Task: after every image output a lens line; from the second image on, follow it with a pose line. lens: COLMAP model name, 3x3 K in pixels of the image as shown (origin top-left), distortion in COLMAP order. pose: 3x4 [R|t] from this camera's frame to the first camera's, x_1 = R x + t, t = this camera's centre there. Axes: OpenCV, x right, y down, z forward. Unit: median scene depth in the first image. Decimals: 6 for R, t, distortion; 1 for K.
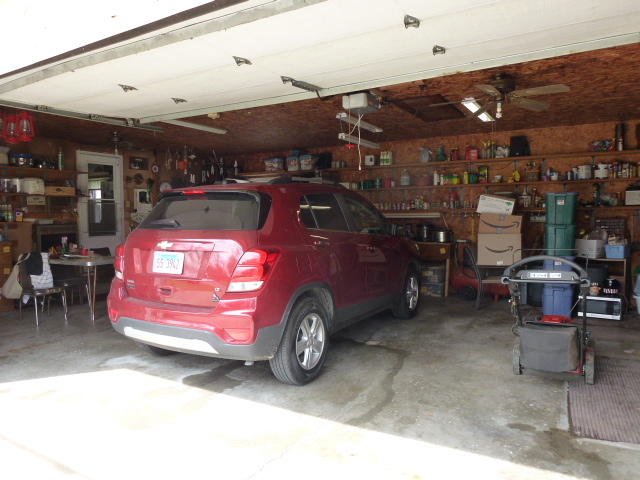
lens RADIAL K [[457.8, 0, 337.4], [0, 457.8, 240.9], [0, 0, 1]] dist [-0.048518, 0.020259]
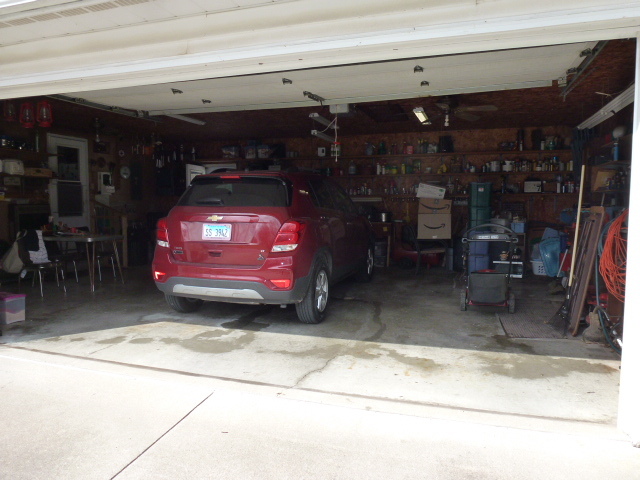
lens RADIAL K [[457.8, 0, 337.4], [0, 457.8, 240.9], [0, 0, 1]] dist [-0.048518, 0.020259]
pose [[0.977727, -0.008523, 0.209709, -0.185865], [0.002412, 0.999566, 0.029376, 0.021914], [-0.209869, -0.028215, 0.977322, -0.197813]]
